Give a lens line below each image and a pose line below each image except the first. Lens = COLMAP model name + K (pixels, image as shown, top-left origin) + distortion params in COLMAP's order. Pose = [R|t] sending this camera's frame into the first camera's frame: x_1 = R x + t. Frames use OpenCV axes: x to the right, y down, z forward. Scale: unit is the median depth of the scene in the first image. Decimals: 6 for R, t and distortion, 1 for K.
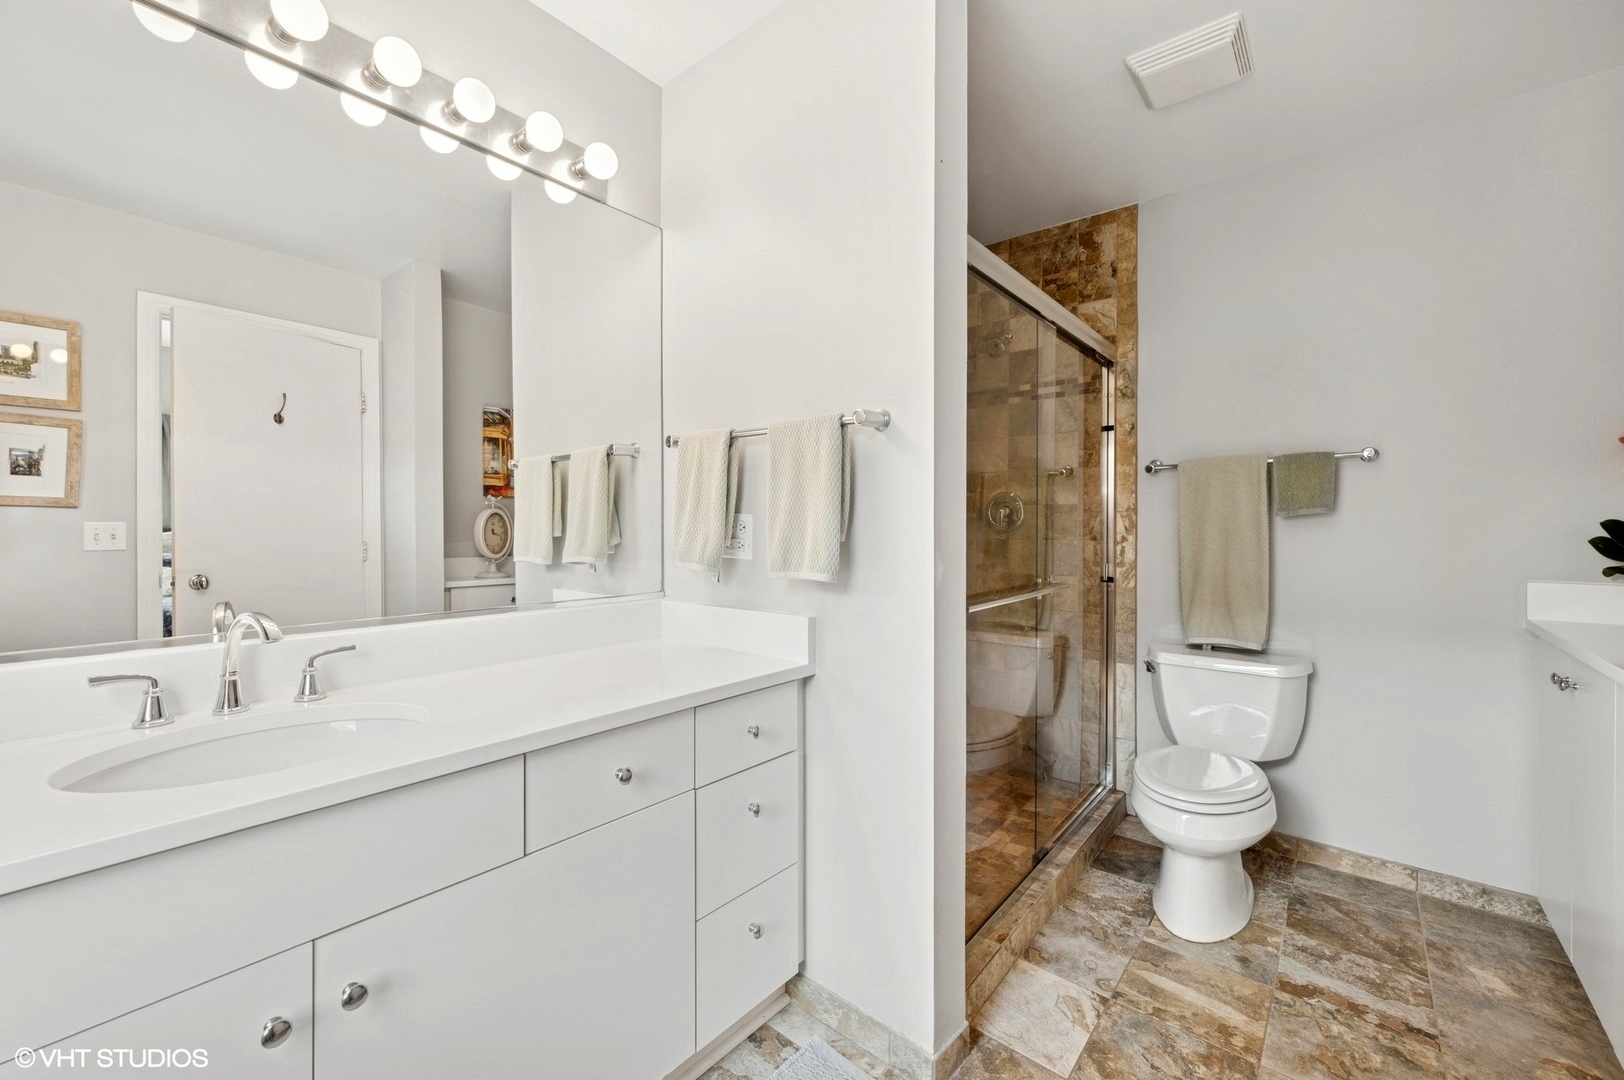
lens RADIAL K [[641.9, 0, 817.4], [0, 641.9, 528.3], [0, 0, 1]] dist [0.000180, -0.000027]
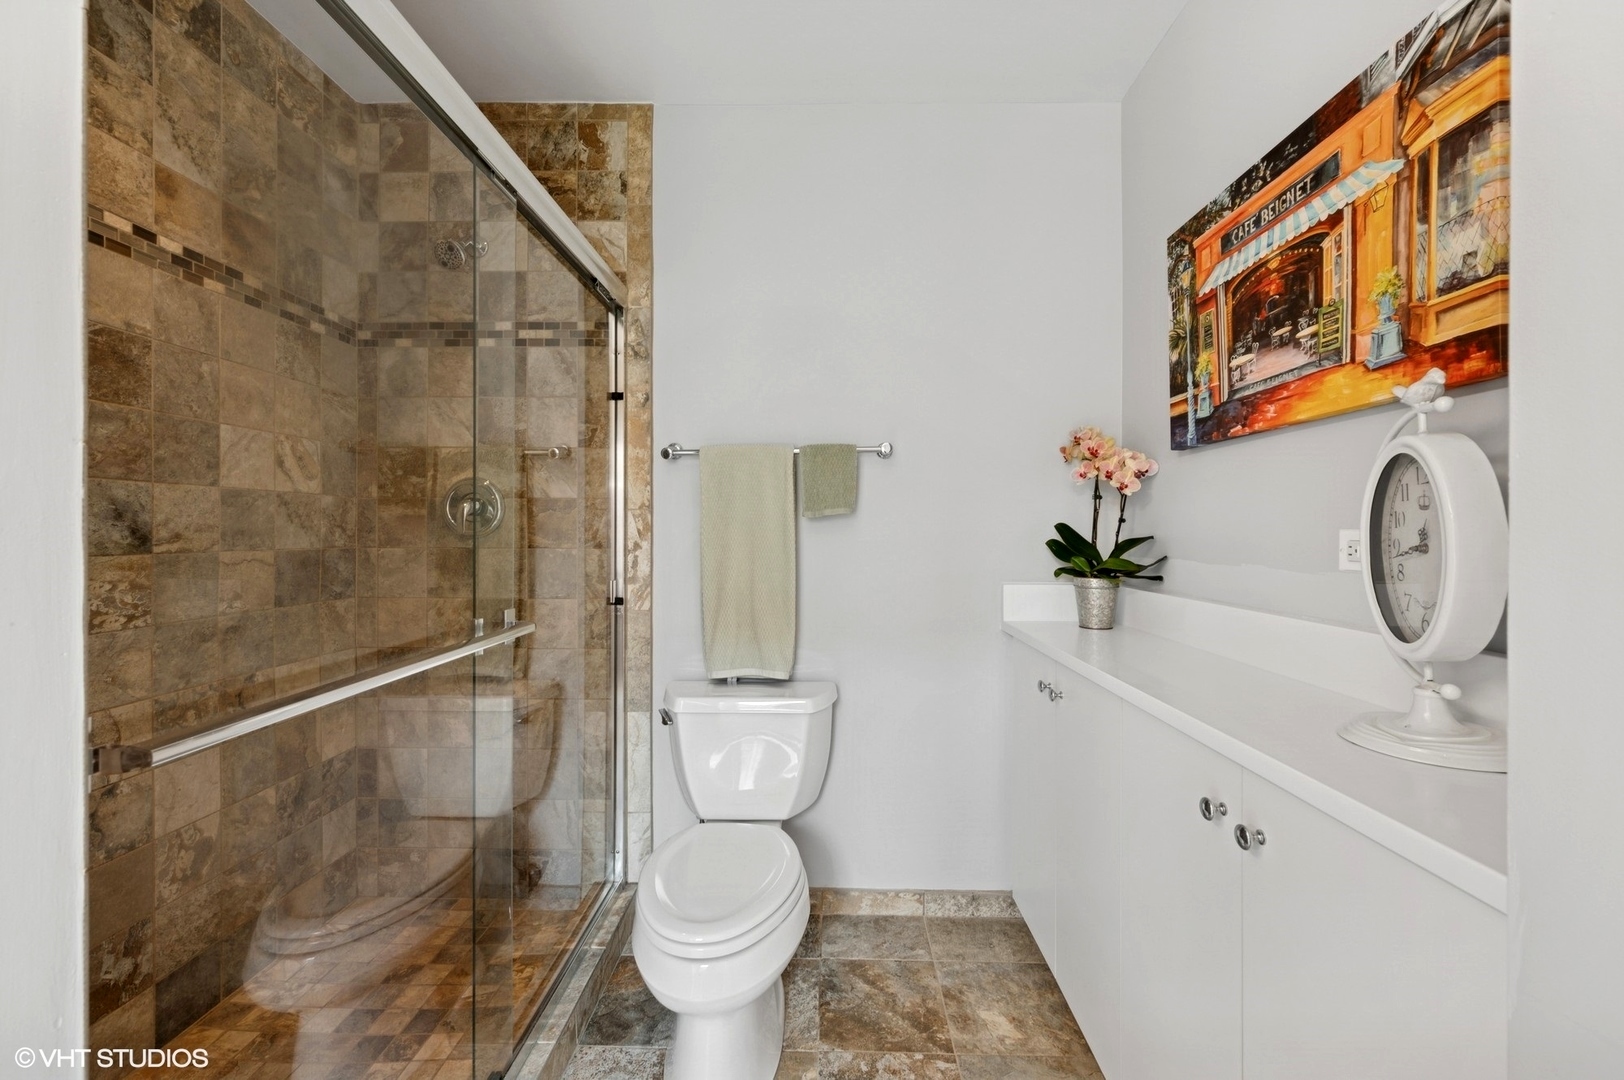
lens RADIAL K [[641.9, 0, 810.6], [0, 641.9, 533.3], [0, 0, 1]] dist [0.000180, -0.000027]
pose [[0.785472, -0.002824, 0.618890, 0.182021], [0.001207, 0.999995, 0.003032, -0.000012], [-0.618896, -0.001635, 0.785472, 0.299565]]
